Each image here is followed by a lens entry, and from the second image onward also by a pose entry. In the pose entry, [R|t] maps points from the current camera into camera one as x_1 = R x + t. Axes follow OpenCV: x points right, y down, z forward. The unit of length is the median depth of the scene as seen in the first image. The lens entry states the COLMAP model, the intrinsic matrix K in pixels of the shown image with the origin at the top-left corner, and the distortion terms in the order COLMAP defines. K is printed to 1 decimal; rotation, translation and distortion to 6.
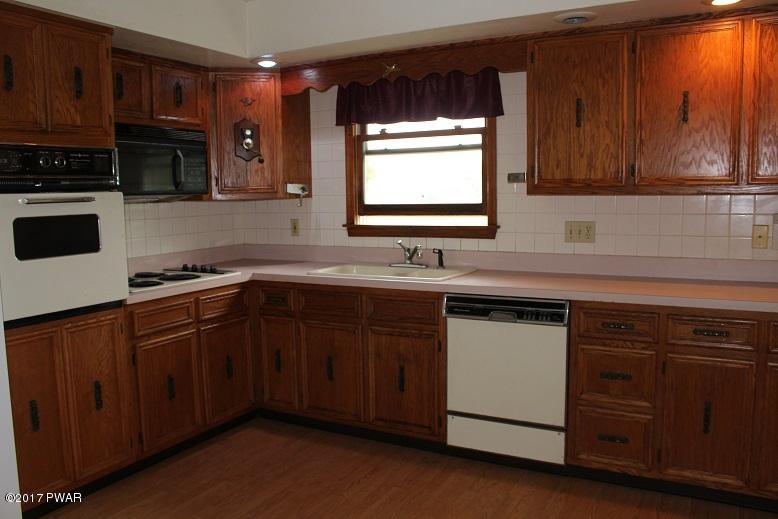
lens RADIAL K [[625.8, 0, 389.0], [0, 625.8, 259.5], [0, 0, 1]] dist [-0.100769, 0.011170]
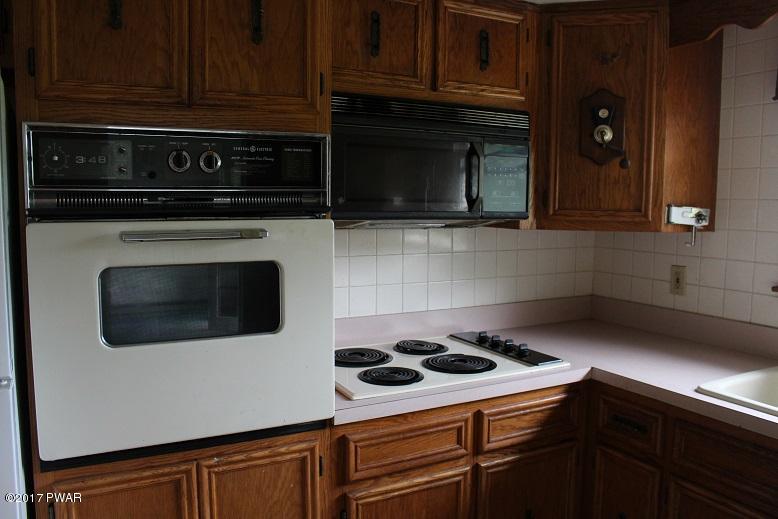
lens RADIAL K [[625.8, 0, 389.0], [0, 625.8, 259.5], [0, 0, 1]] dist [-0.100769, 0.011170]
pose [[0.833388, 0.077815, -0.547182, -0.087909], [-0.082024, 0.996489, 0.016784, -0.078245], [0.546567, 0.030894, 0.836845, 0.510580]]
